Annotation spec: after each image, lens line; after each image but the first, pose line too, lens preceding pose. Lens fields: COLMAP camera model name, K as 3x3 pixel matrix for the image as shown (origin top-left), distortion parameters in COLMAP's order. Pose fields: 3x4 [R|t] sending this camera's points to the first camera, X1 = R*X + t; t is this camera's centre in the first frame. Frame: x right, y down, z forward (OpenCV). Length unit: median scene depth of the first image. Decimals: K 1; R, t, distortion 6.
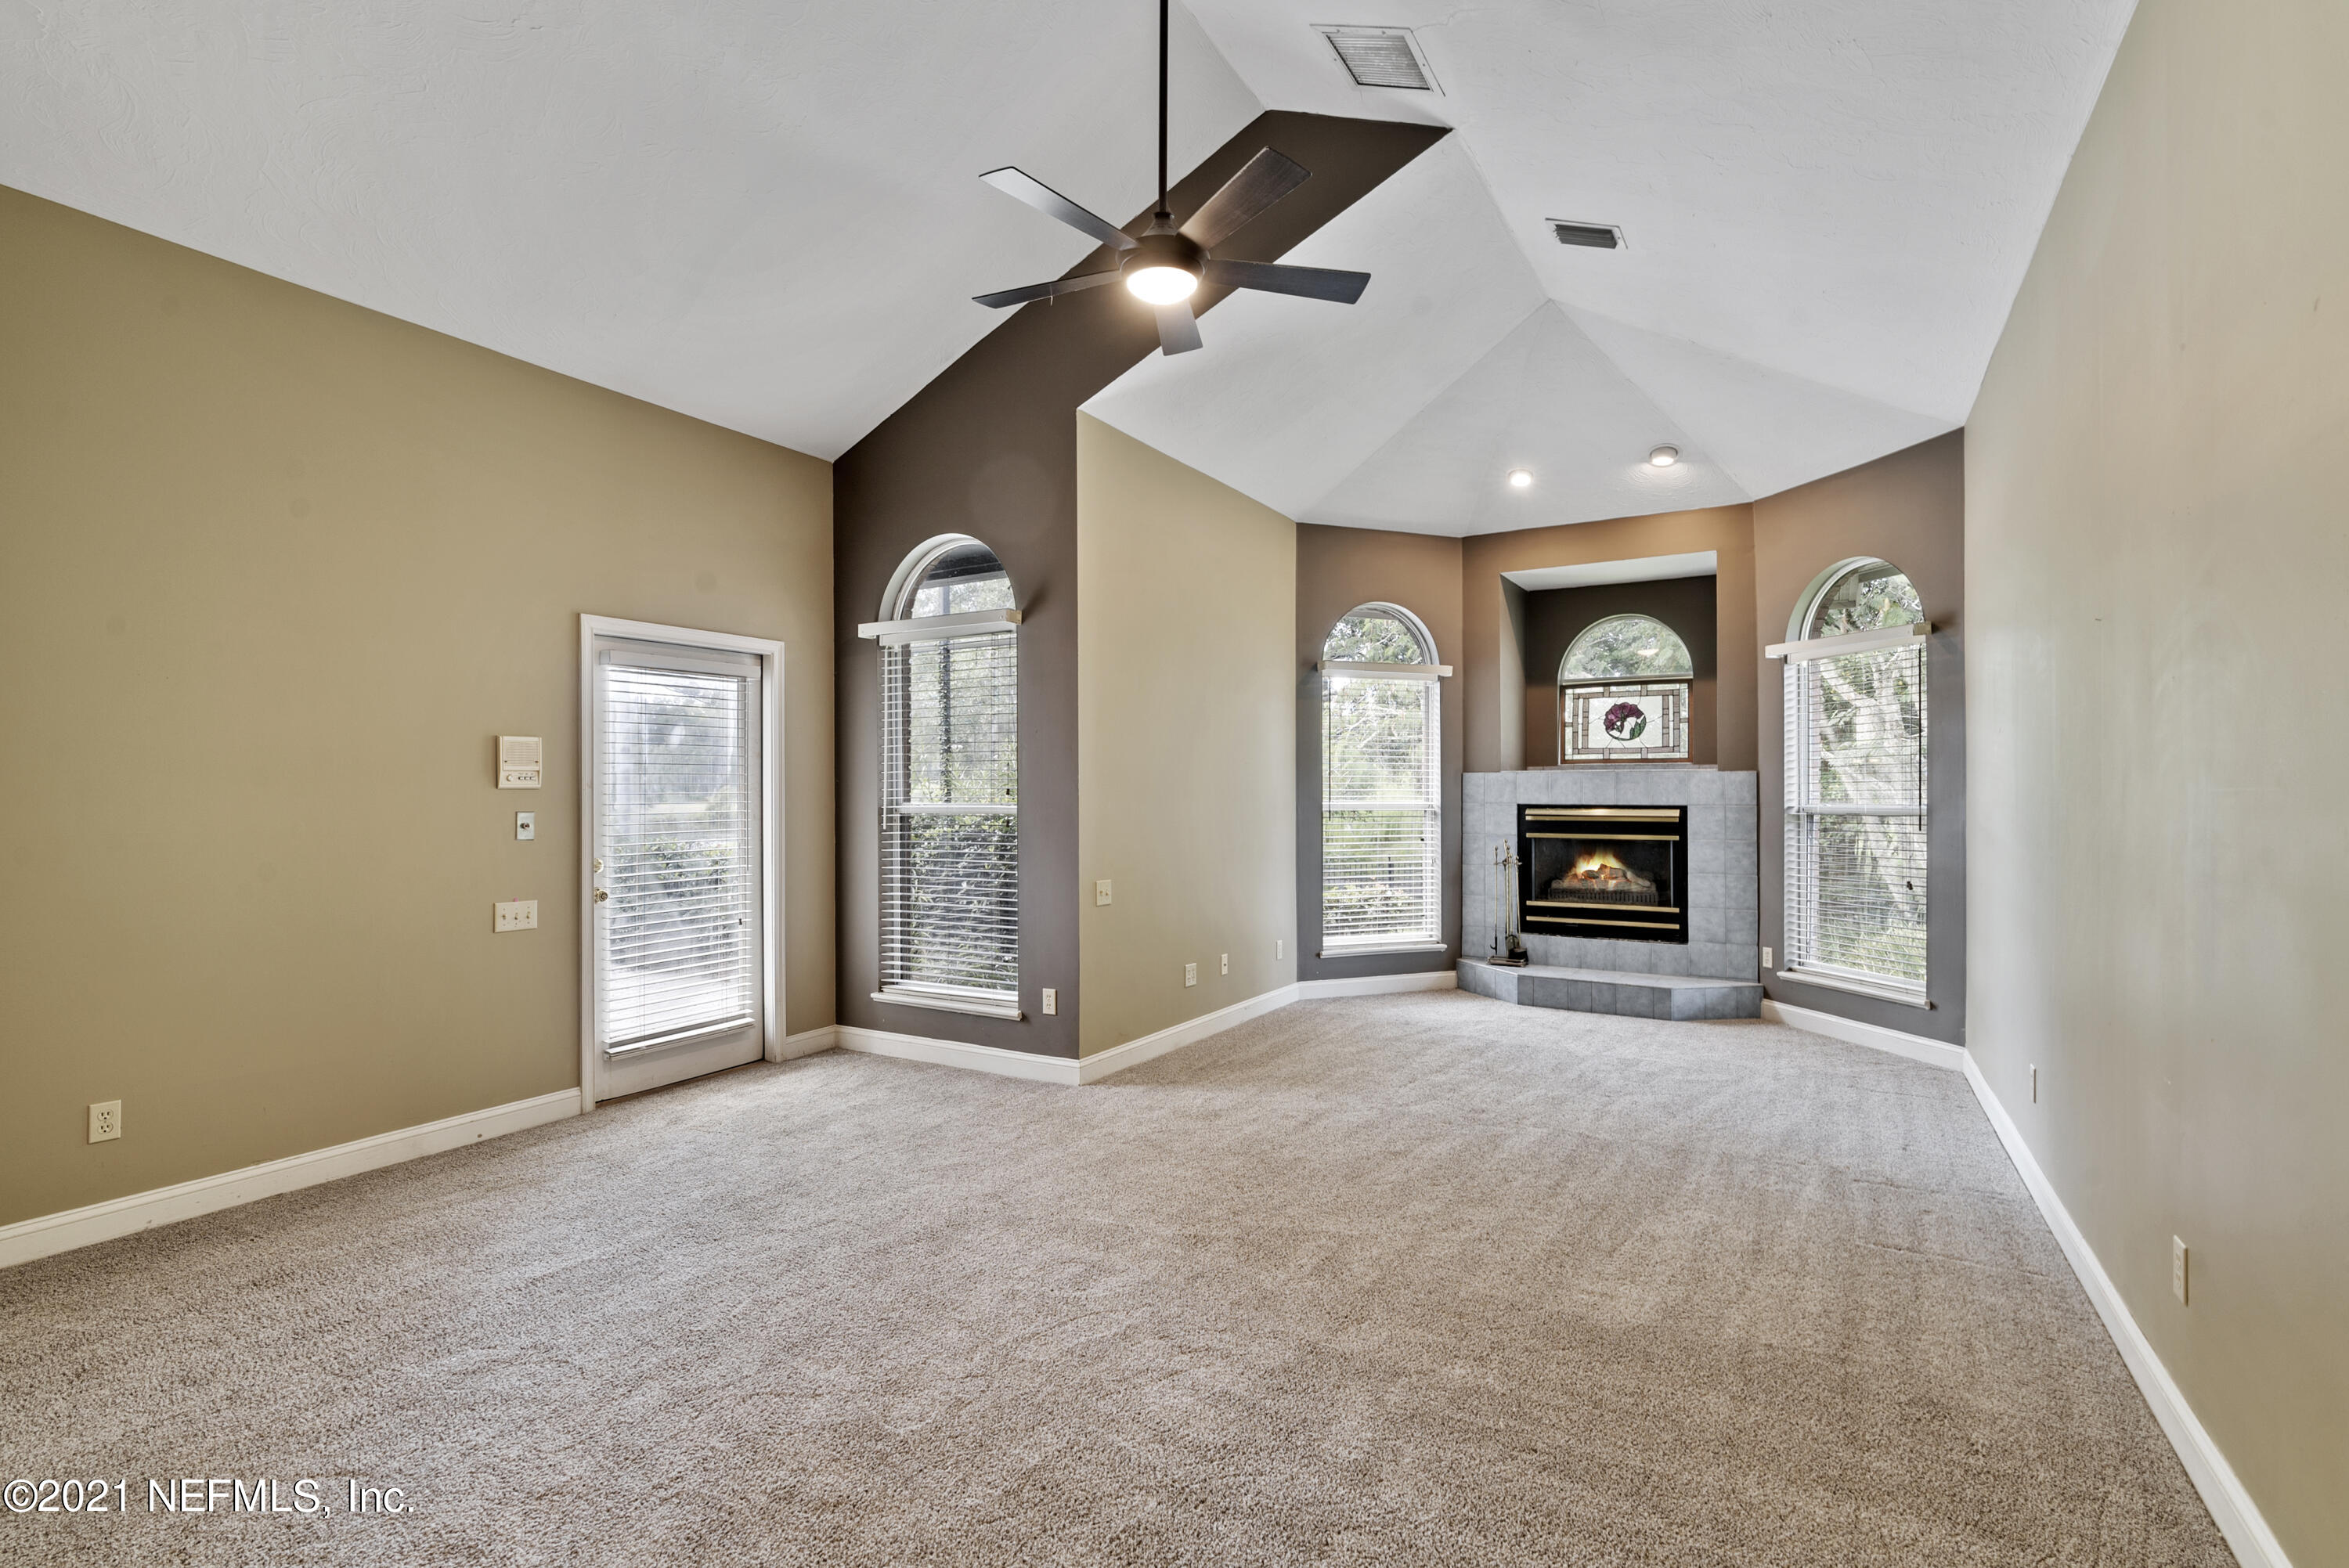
lens RADIAL K [[1085.6, 0, 1177.2], [0, 1085.6, 784.4], [0, 0, 1]] dist [-0.002754, 0.001683]
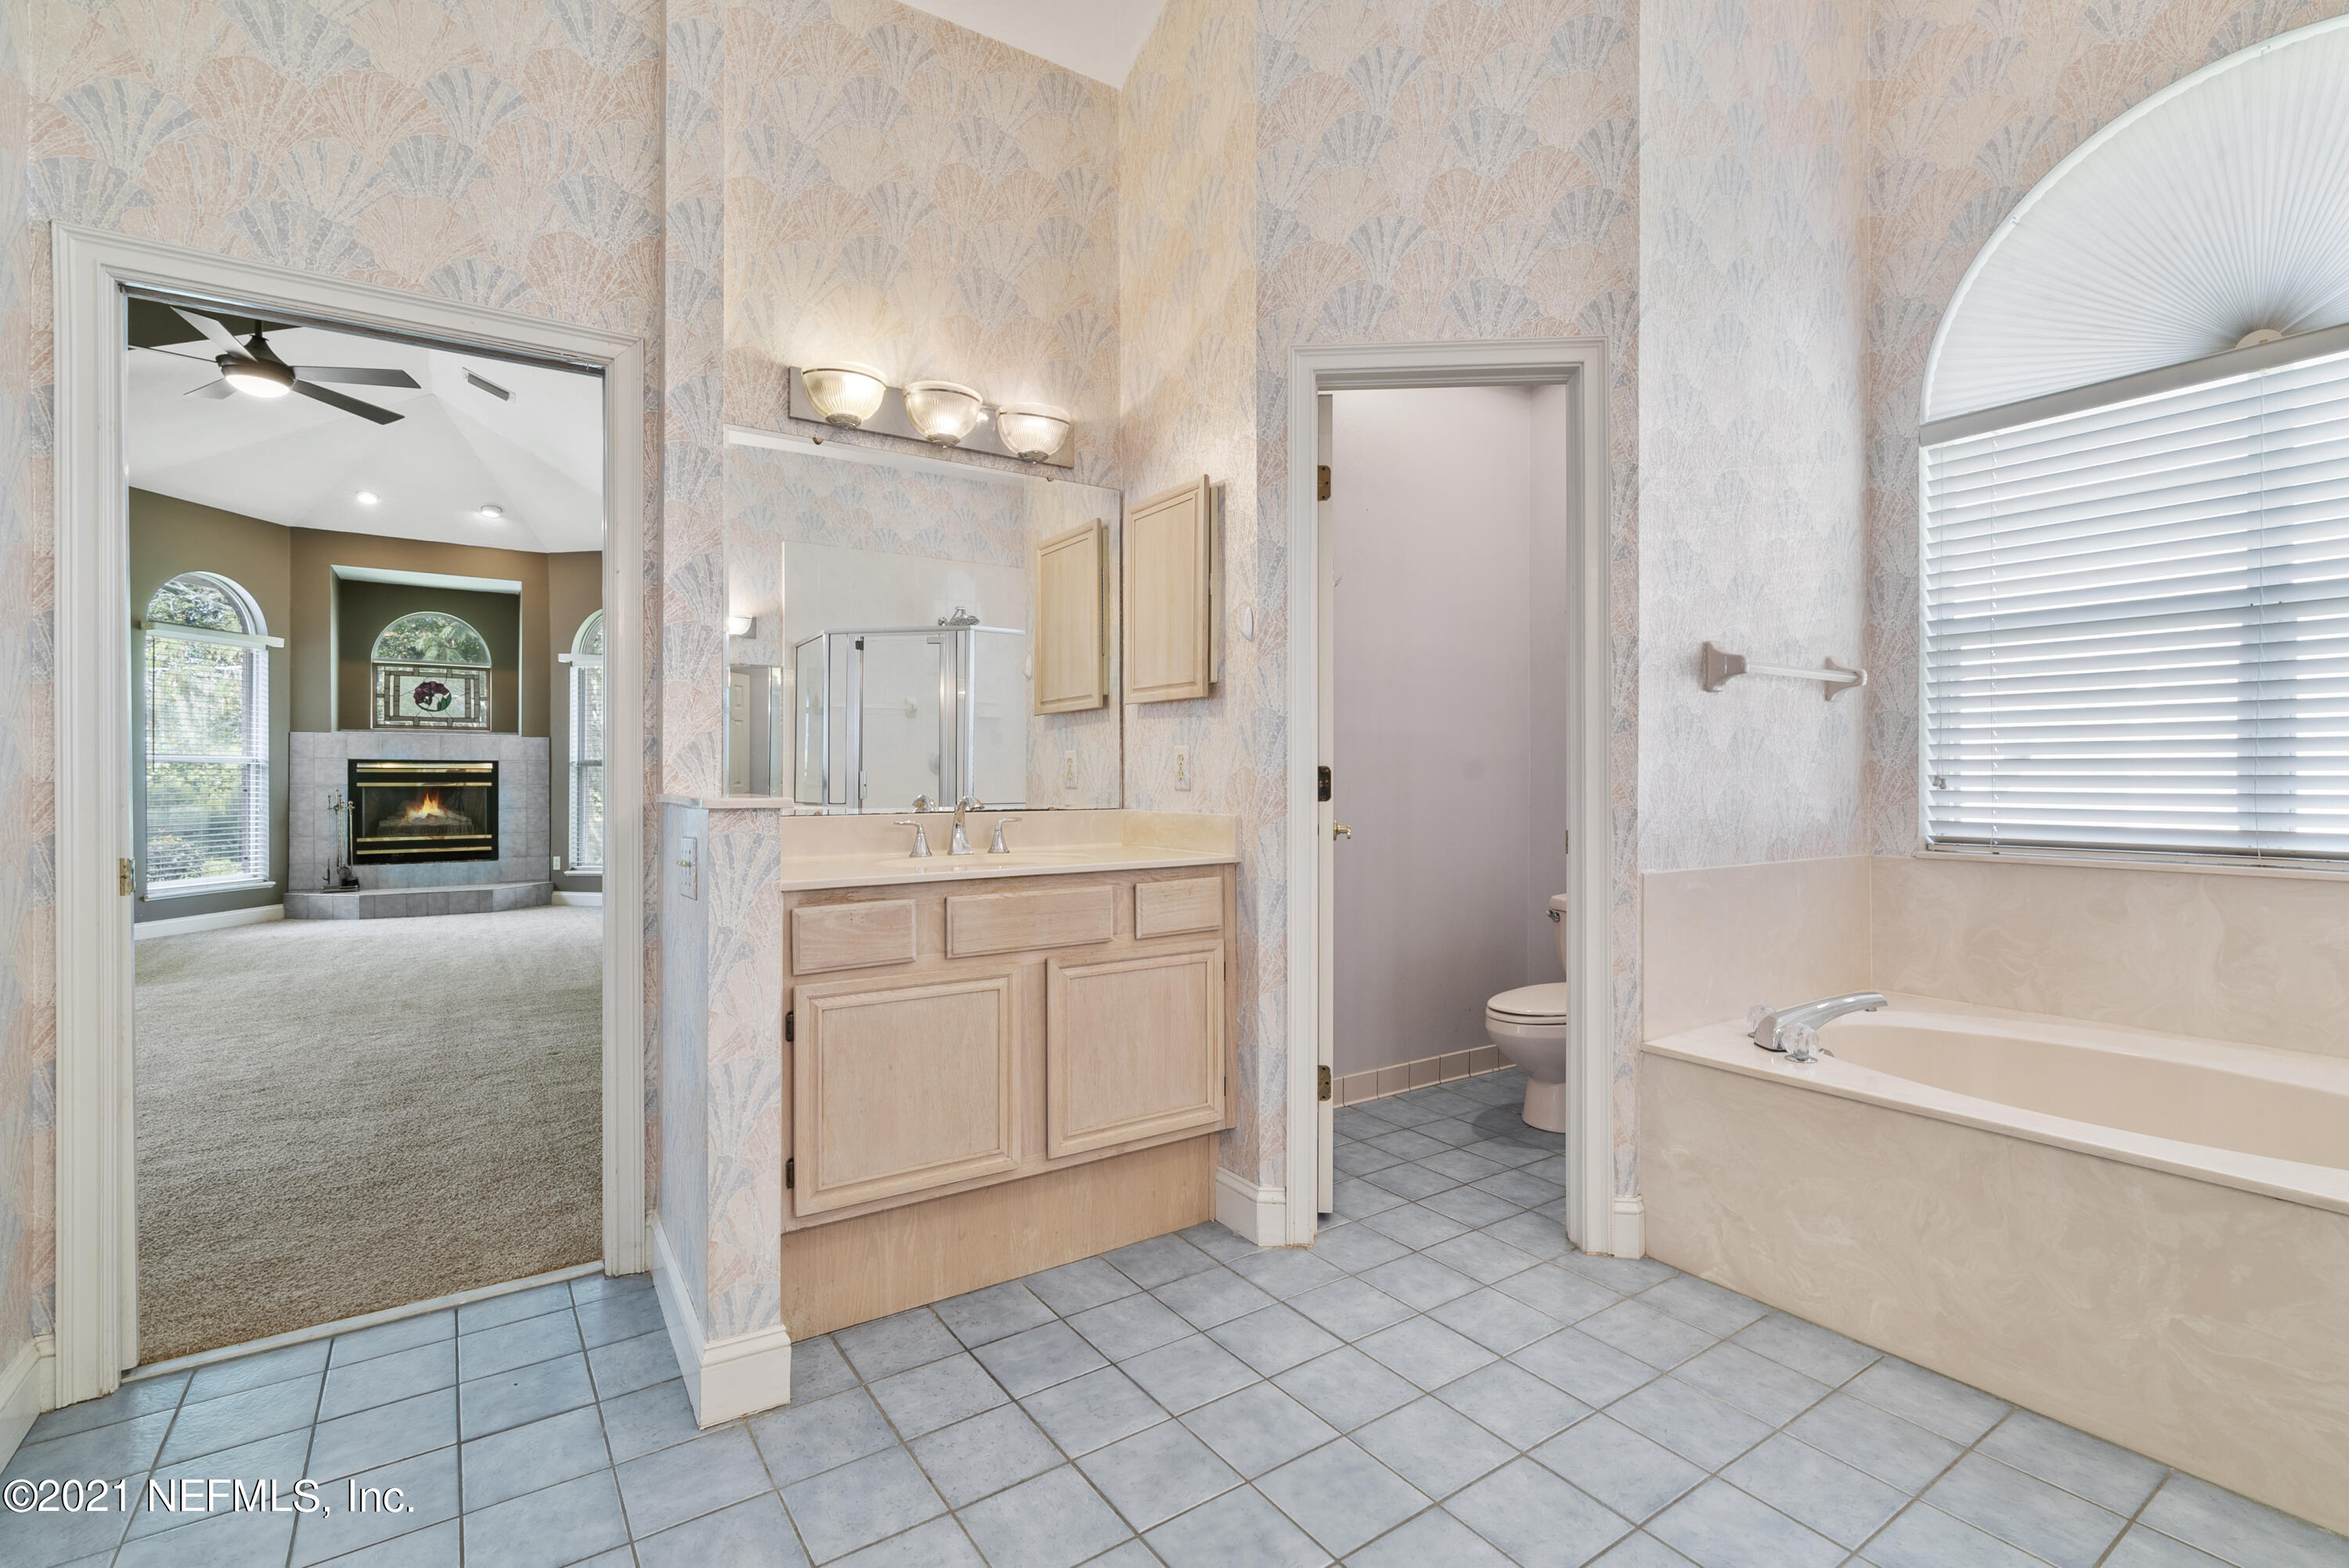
lens RADIAL K [[1085.6, 0, 1171.7], [0, 1085.6, 777.0], [0, 0, 1]] dist [-0.002754, 0.001683]
pose [[0.437611, -0.000067, 0.899164, -0.376135], [-0.009291, 0.999946, 0.004596, 0.024242], [-0.899116, -0.010365, 0.437587, -0.359630]]
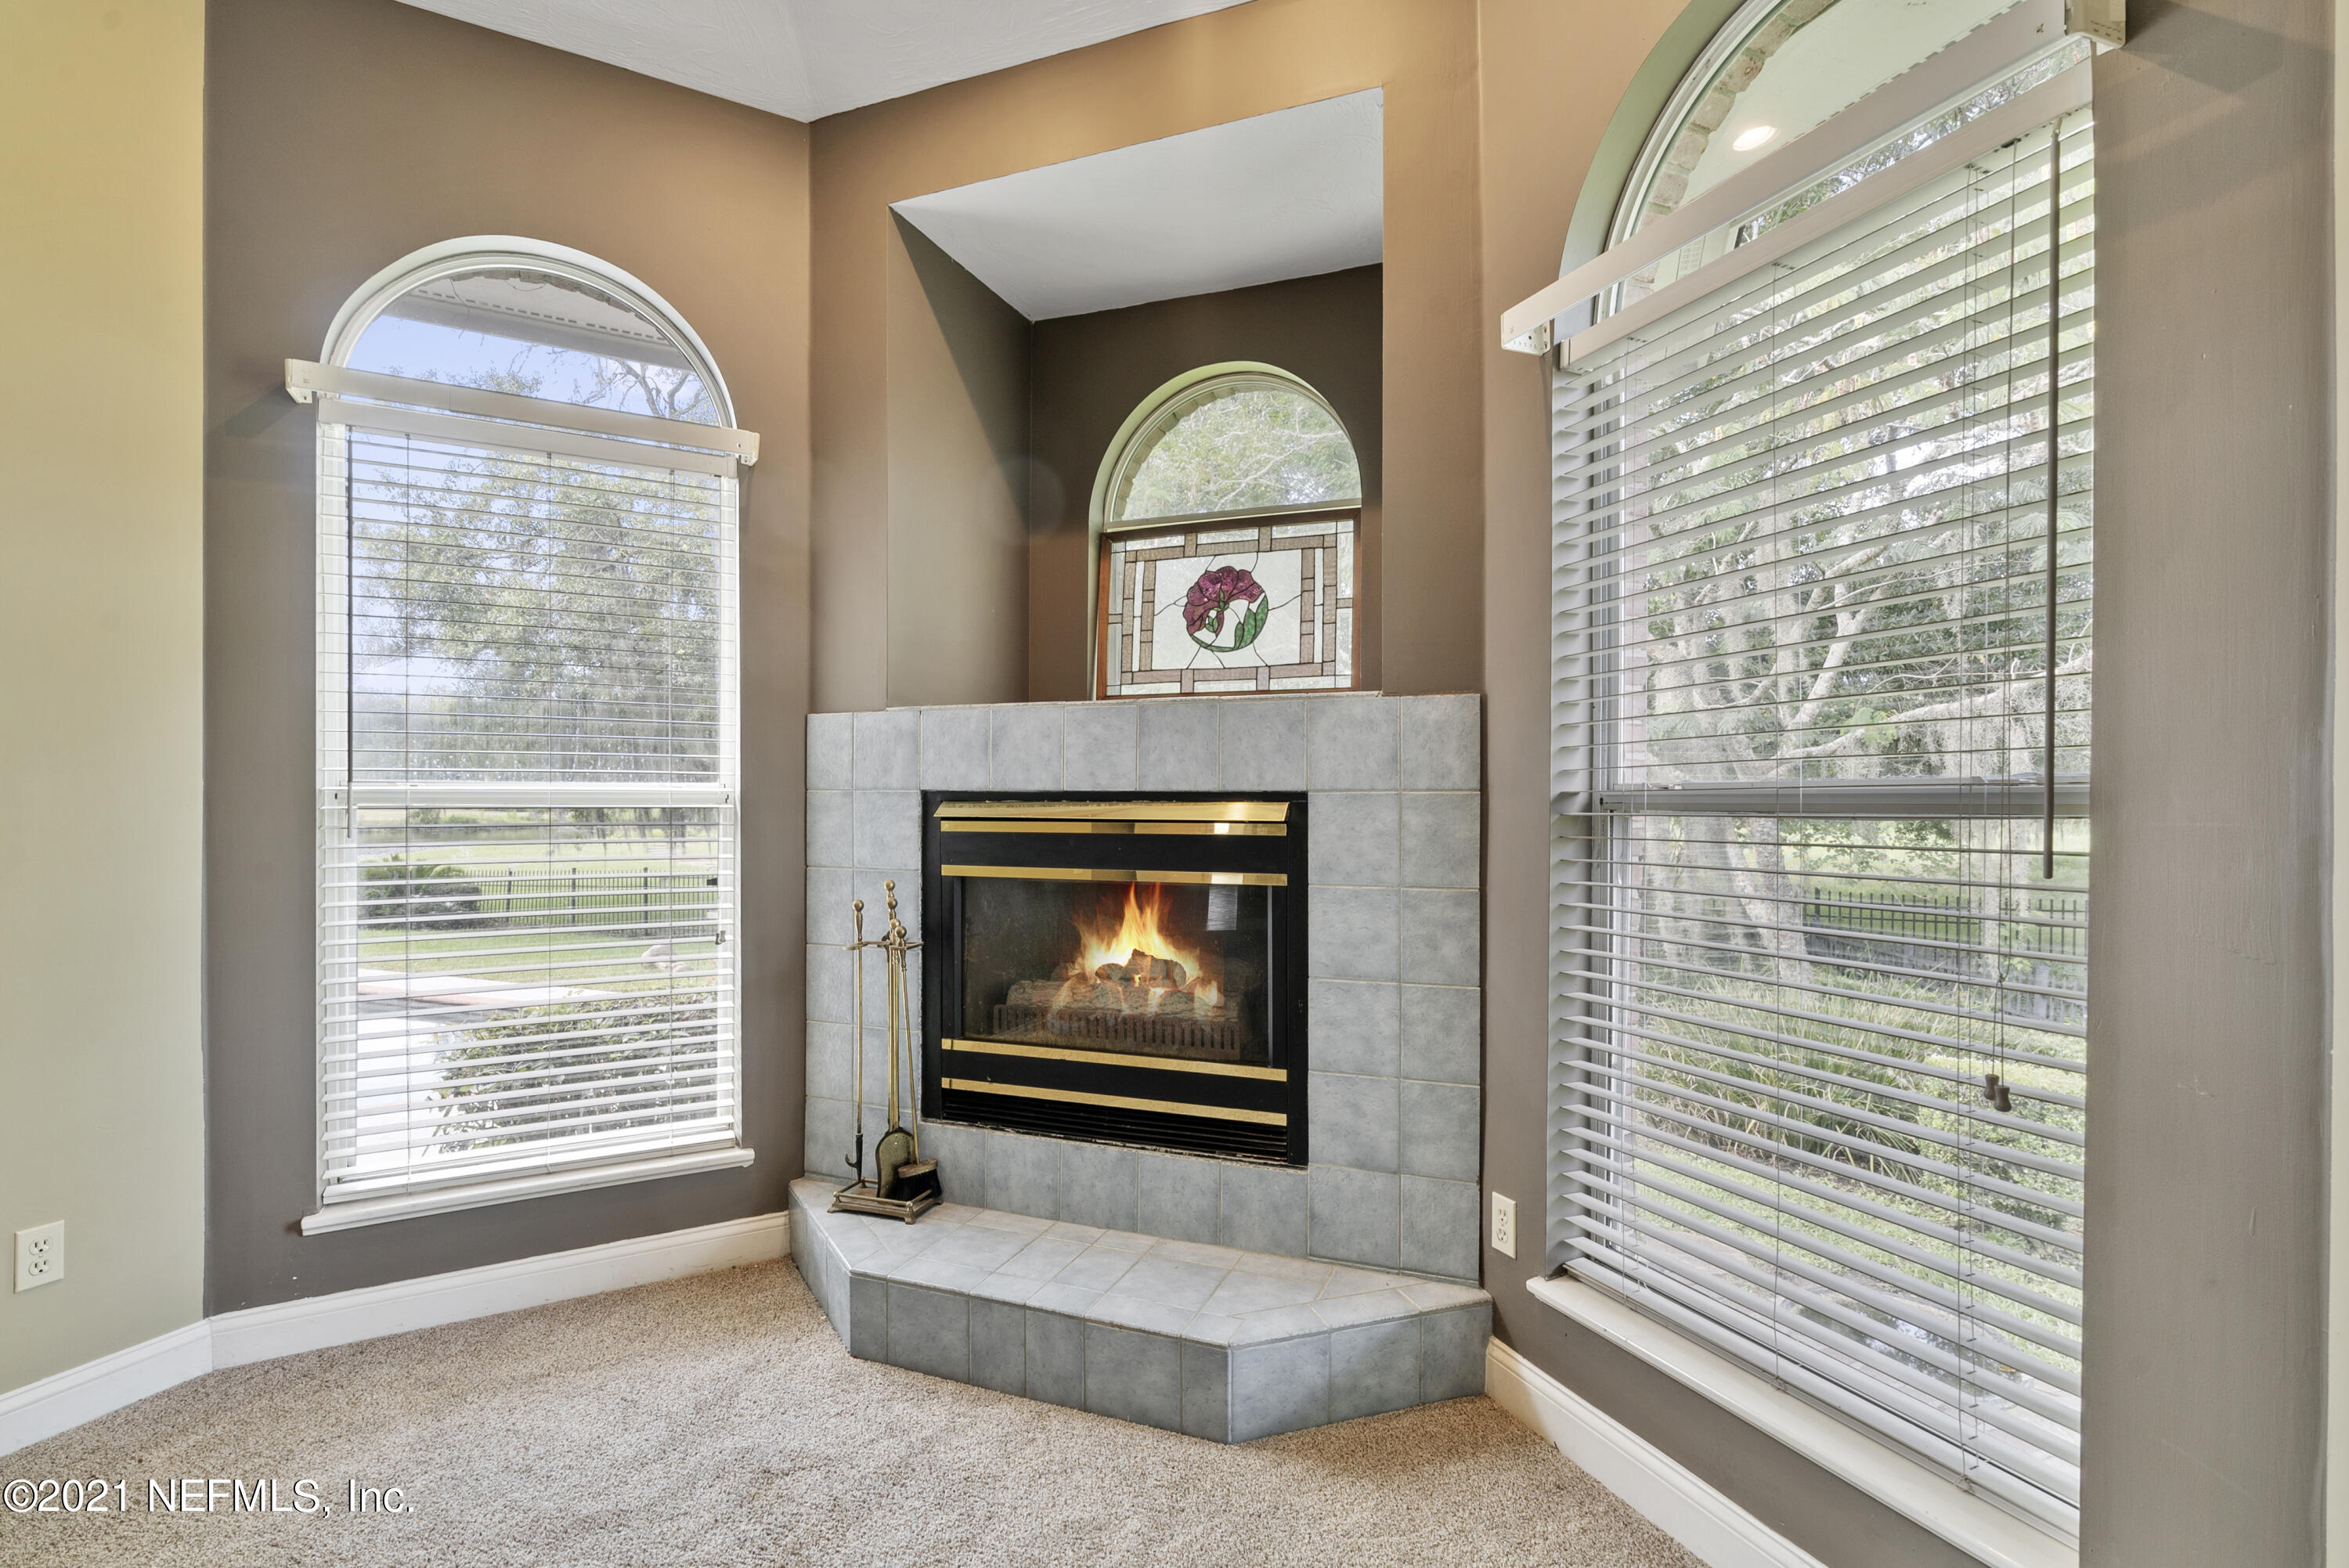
lens RADIAL K [[1085.6, 0, 1187.2], [0, 1085.6, 801.3], [0, 0, 1]] dist [-0.002754, 0.001683]
pose [[0.984453, 0.001977, 0.175639, 0.341450], [-0.003520, 0.999958, 0.008475, 0.018387], [-0.175615, -0.008961, 0.984418, 0.603389]]
